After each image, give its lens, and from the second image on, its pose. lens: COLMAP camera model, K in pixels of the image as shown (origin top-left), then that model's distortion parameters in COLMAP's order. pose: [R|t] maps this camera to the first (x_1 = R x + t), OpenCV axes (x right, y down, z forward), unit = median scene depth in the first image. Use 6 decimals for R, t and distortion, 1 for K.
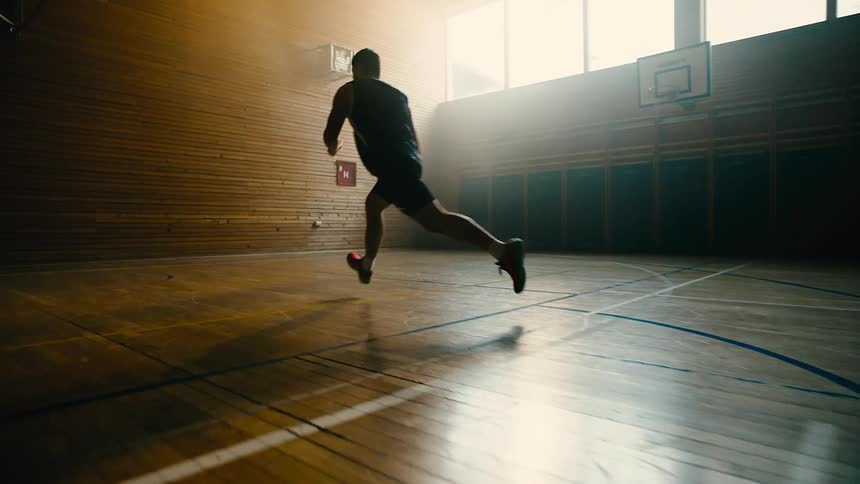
lens RADIAL K [[530.3, 0, 426.0], [0, 530.3, 236.4], [0, 0, 1]] dist [-0.061544, 0.047296]
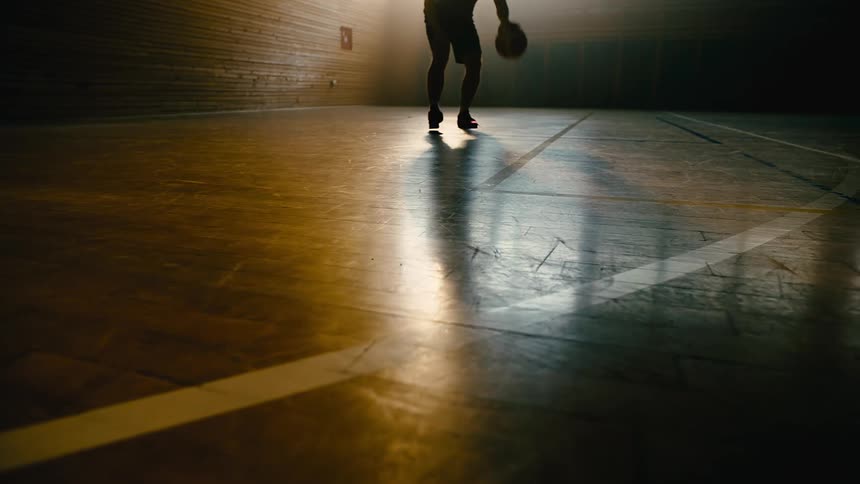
lens RADIAL K [[541.1, 0, 430.9], [0, 541.1, 214.8], [0, 0, 1]] dist [0.002377, 0.000696]
pose [[0.918105, -0.077791, 0.388628, -0.509762], [-0.002081, 0.979589, 0.200999, 0.022296], [-0.396331, -0.185347, 0.899204, -0.224010]]
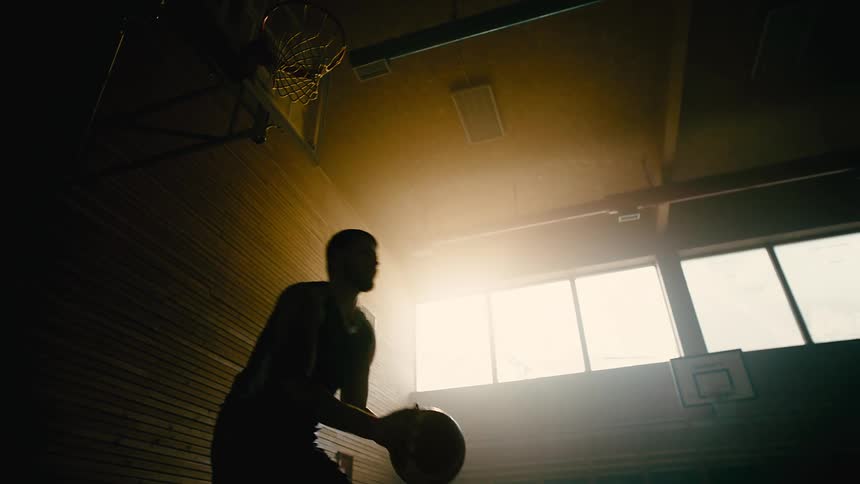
lens RADIAL K [[530.3, 0, 431.0], [0, 530.3, 245.2], [0, 0, 1]] dist [-0.061544, 0.047296]
pose [[0.913092, 0.196777, 0.357129, -0.391020], [0.023492, 0.849004, -0.527864, 0.000868], [-0.407076, 0.490378, 0.770596, 0.260118]]
